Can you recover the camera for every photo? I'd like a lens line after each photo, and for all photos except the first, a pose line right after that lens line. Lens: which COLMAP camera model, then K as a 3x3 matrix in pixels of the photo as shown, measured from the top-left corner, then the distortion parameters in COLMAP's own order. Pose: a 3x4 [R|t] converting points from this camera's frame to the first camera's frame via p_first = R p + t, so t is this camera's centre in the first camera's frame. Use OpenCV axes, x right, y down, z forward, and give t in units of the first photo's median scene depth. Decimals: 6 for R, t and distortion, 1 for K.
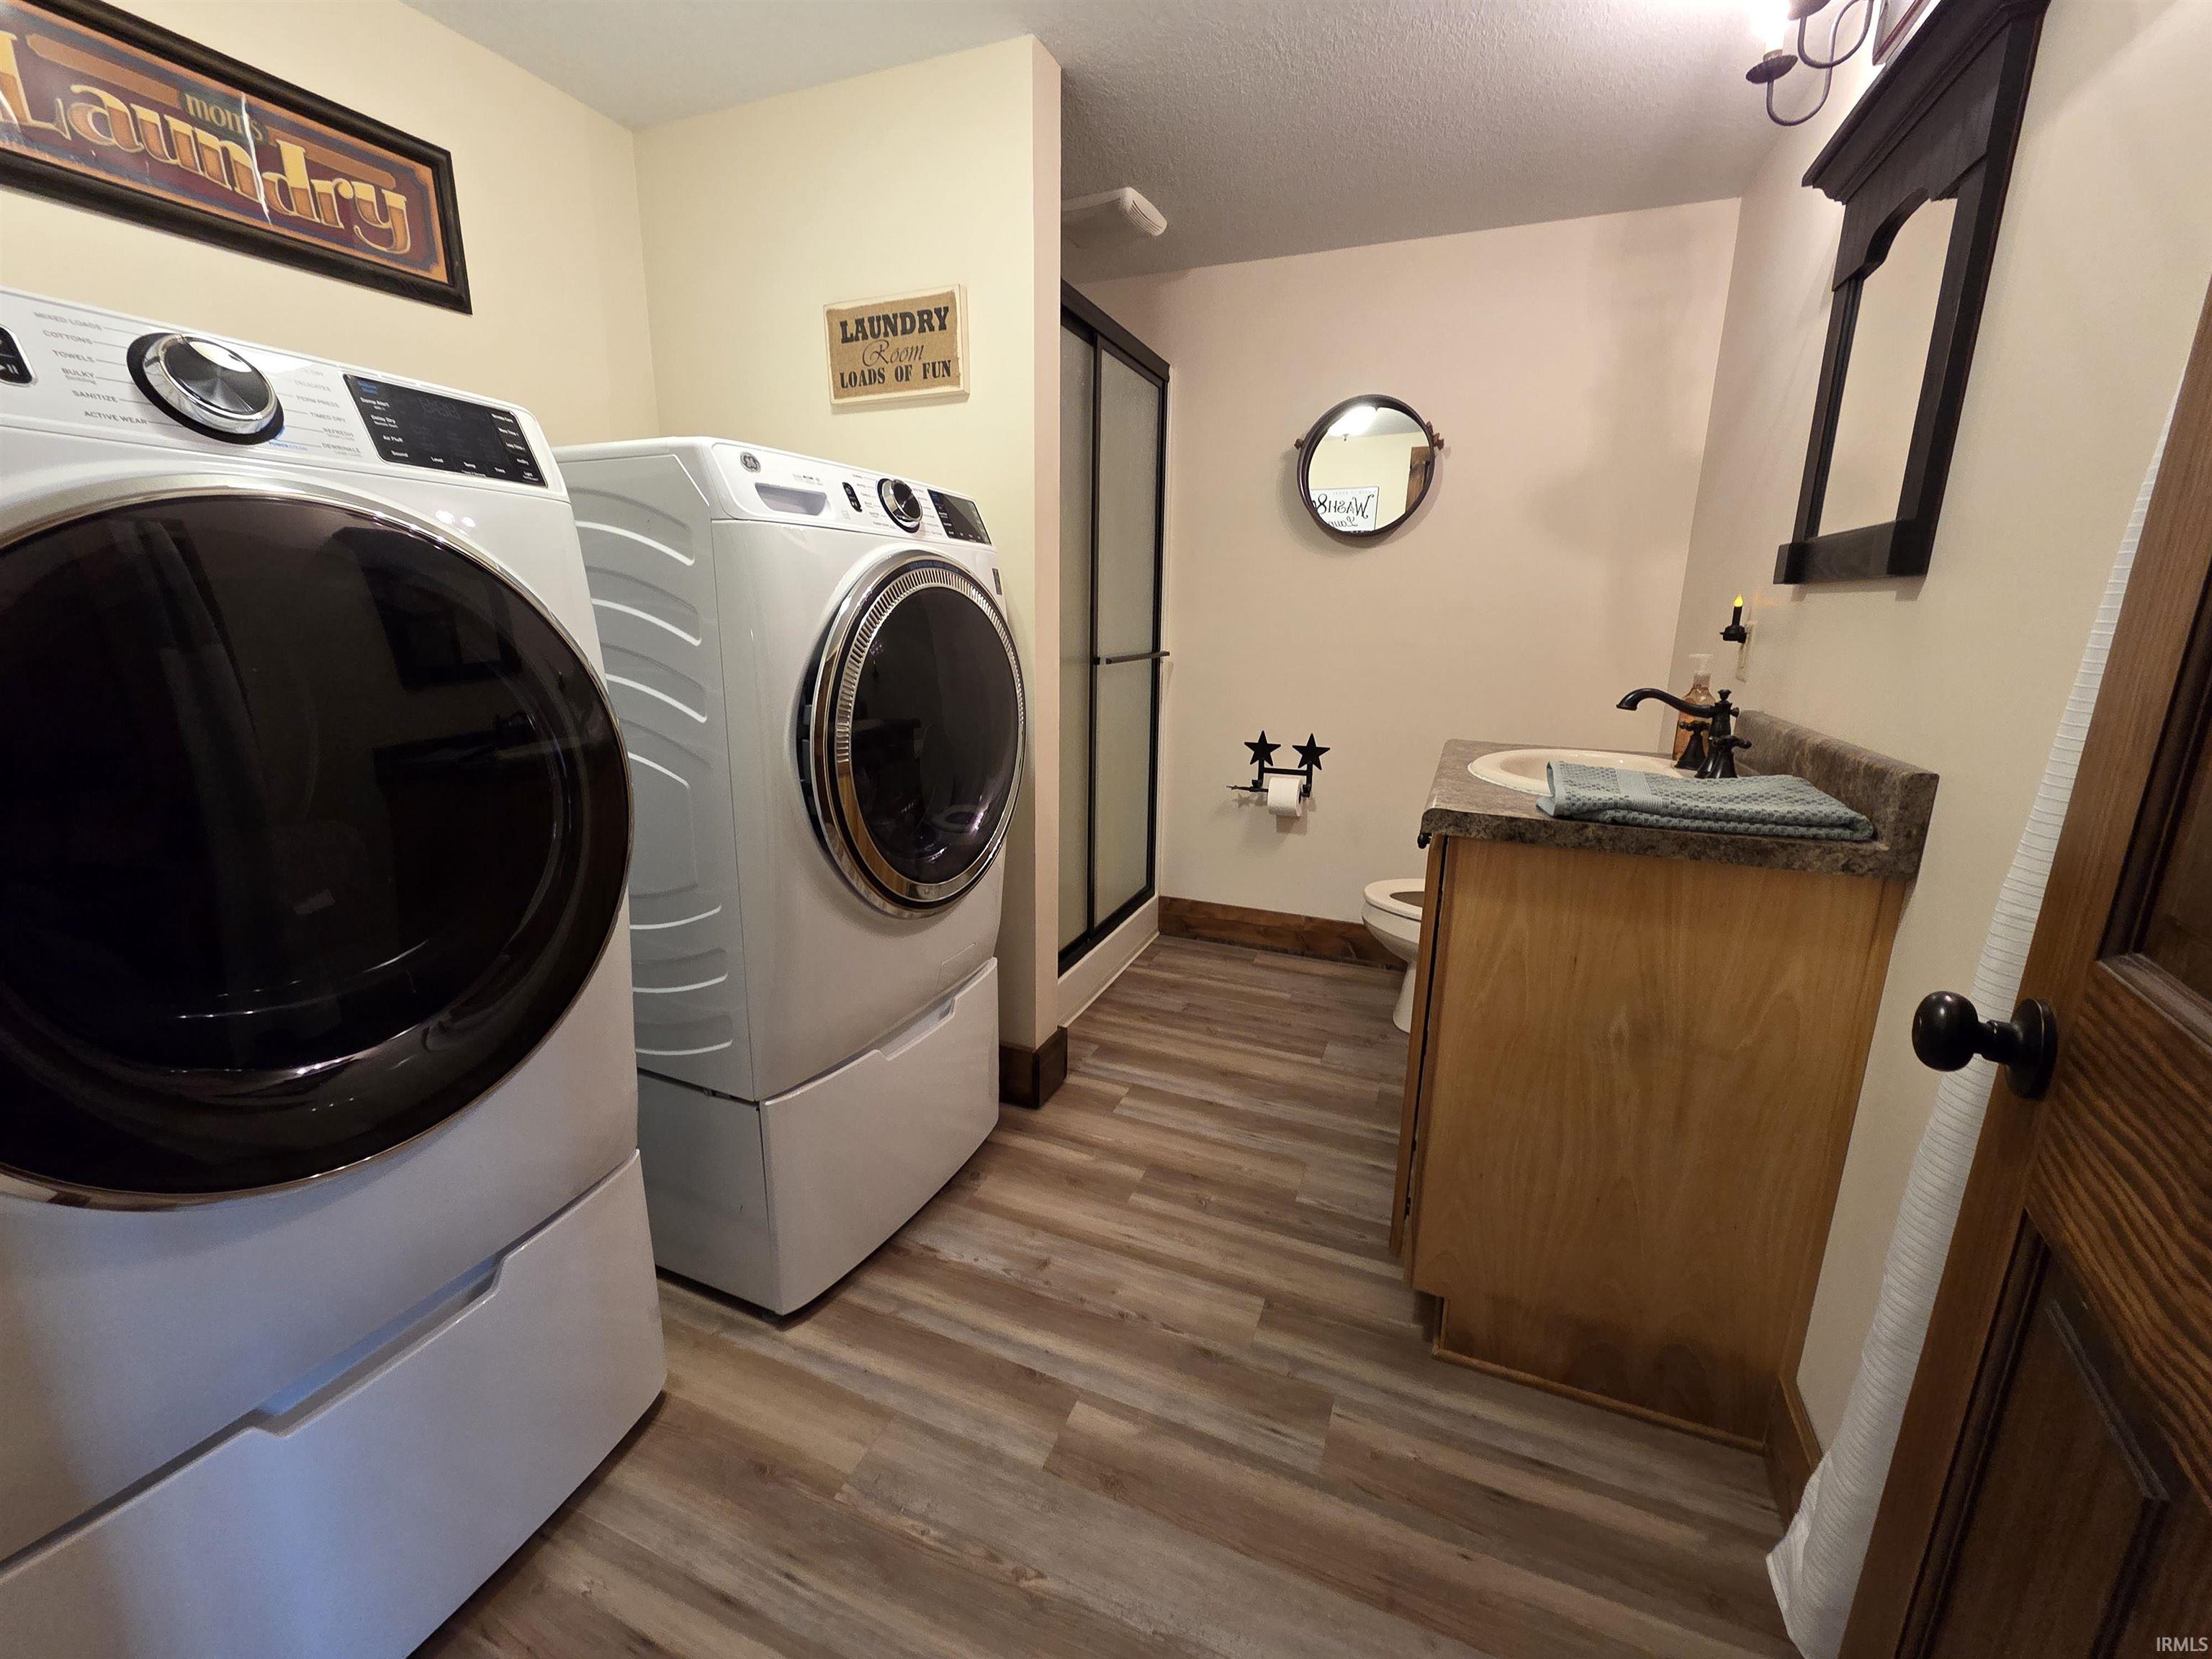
lens RADIAL K [[910.0, 0, 1105.3], [0, 910.0, 824.1], [0, 0, 1]] dist [0.002703, -0.000939]
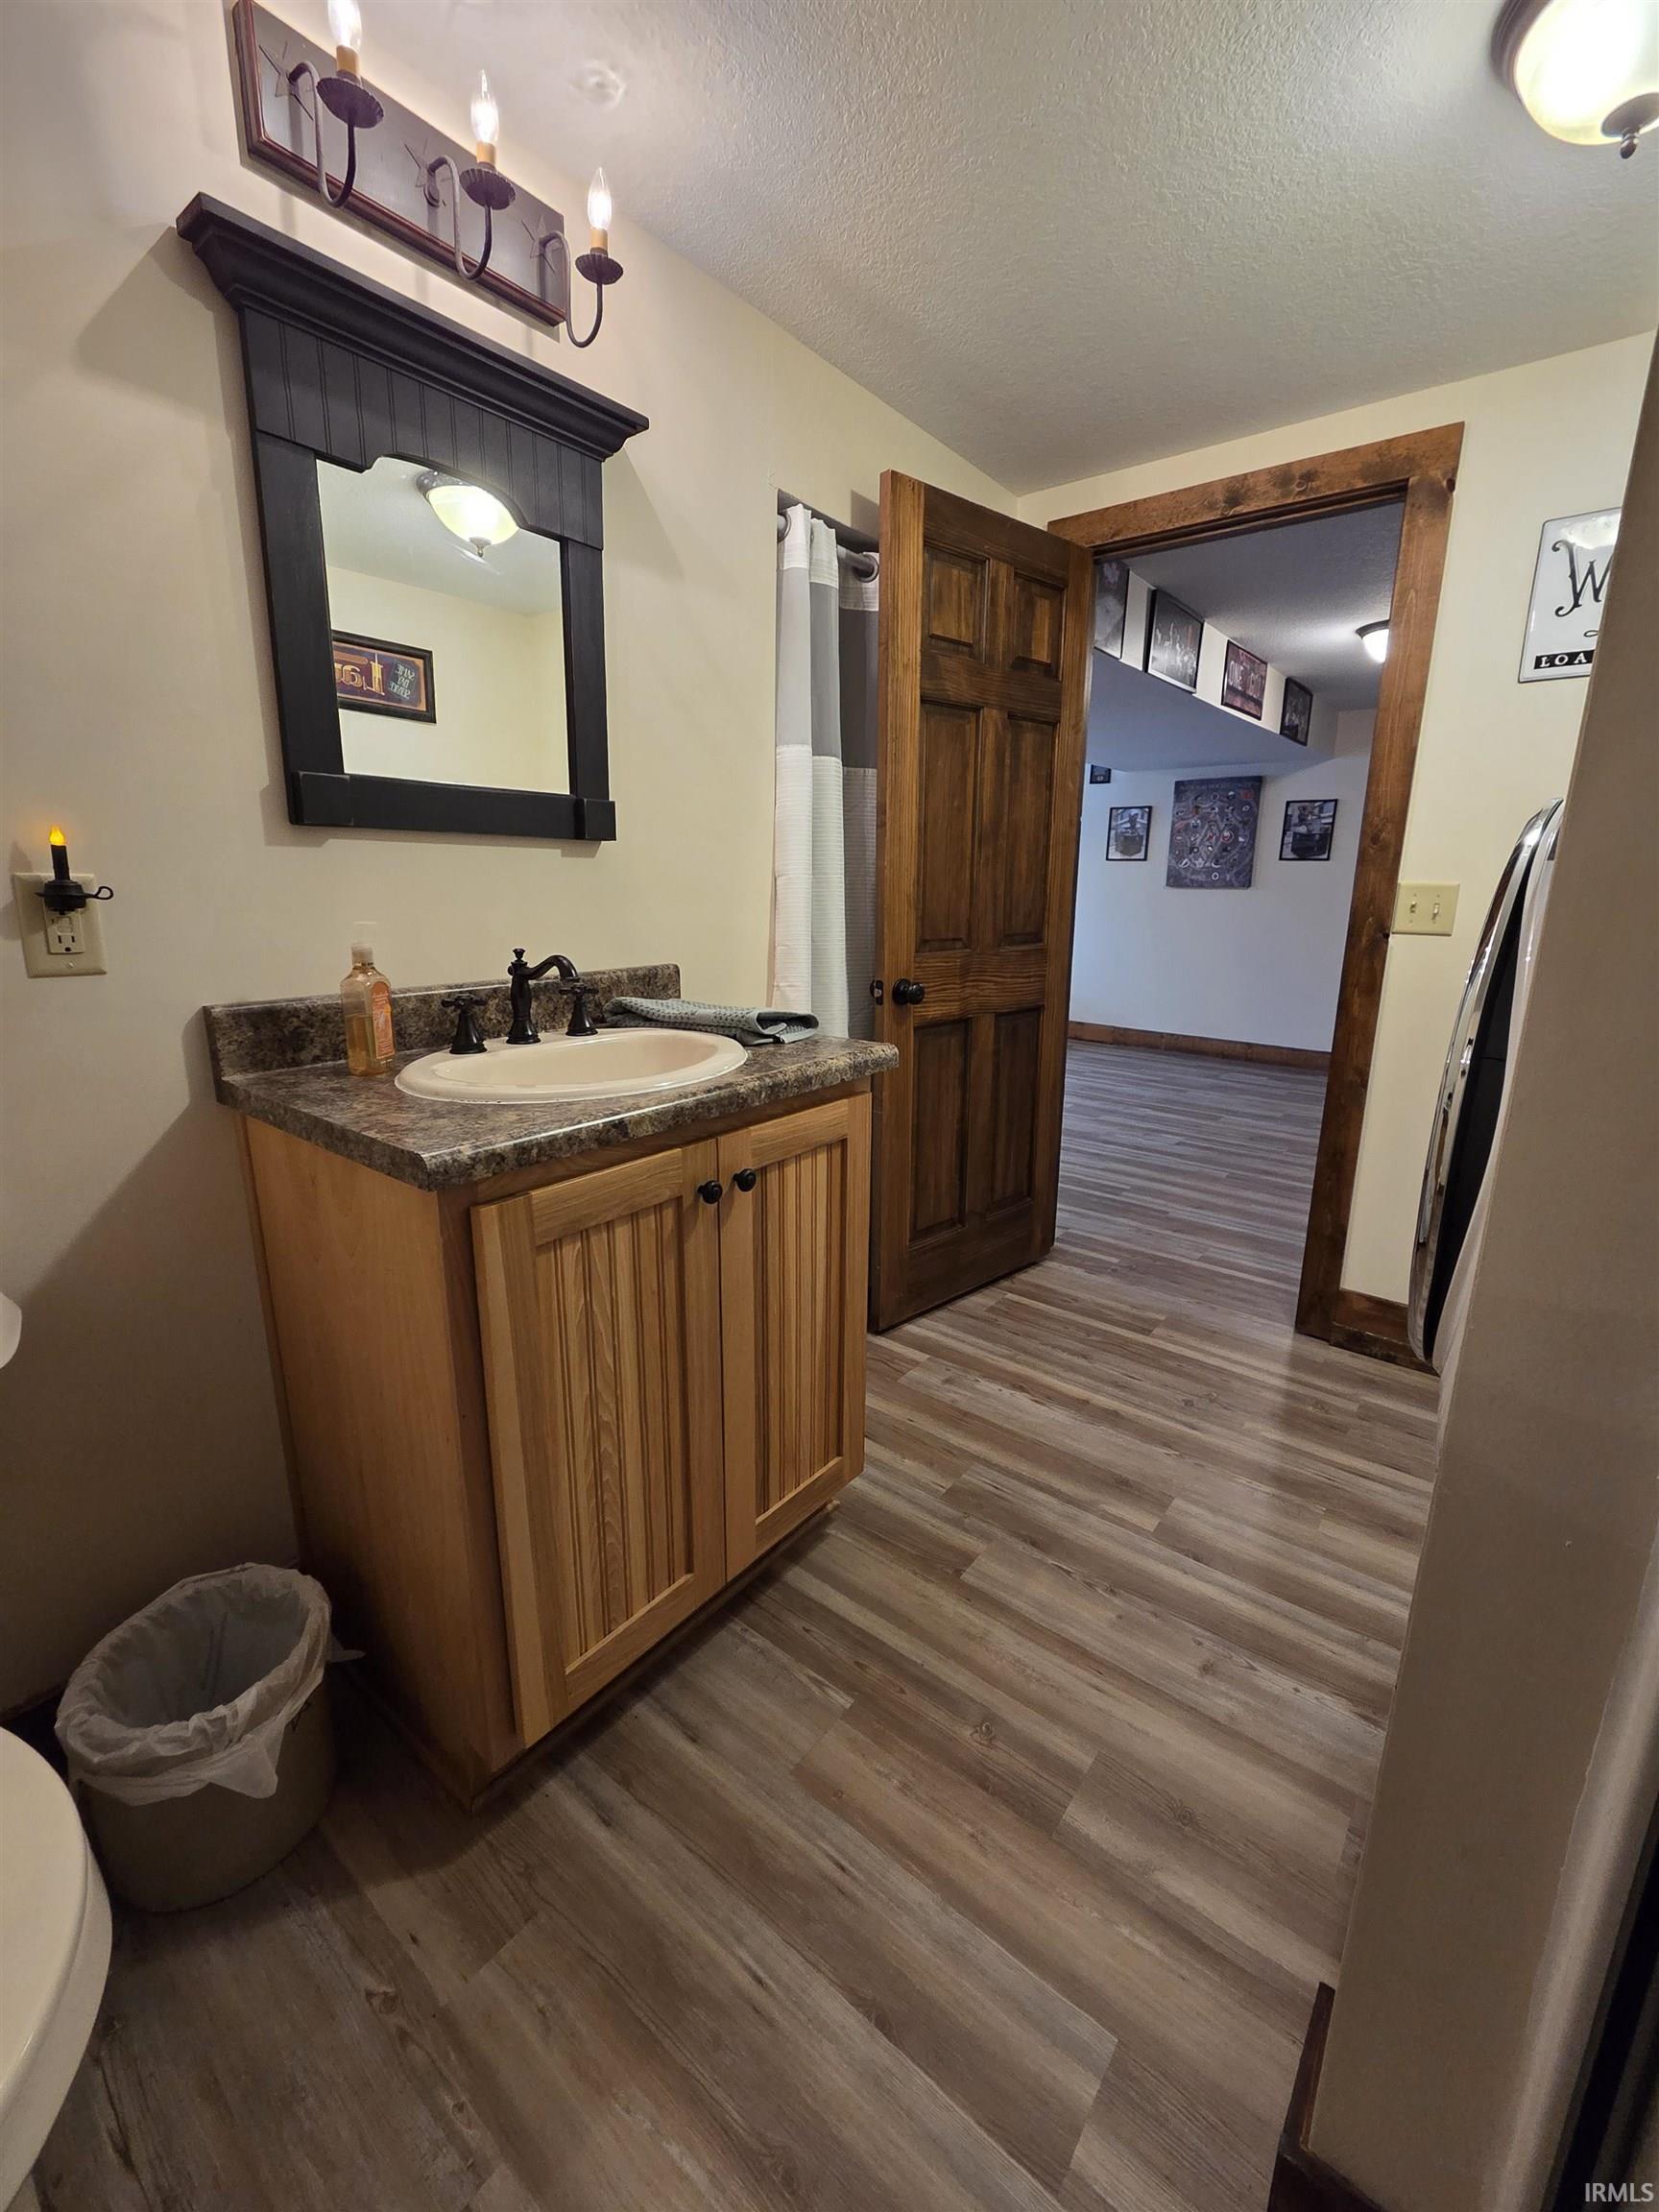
lens RADIAL K [[910.0, 0, 856.6], [0, 910.0, 1081.9], [0, 0, 1]] dist [0.002703, -0.000939]
pose [[-0.961887, -0.088900, 0.258591, 0.074848], [0.034824, 0.898150, 0.438308, -0.385730], [-0.271219, 0.430608, -0.860823, 1.618147]]
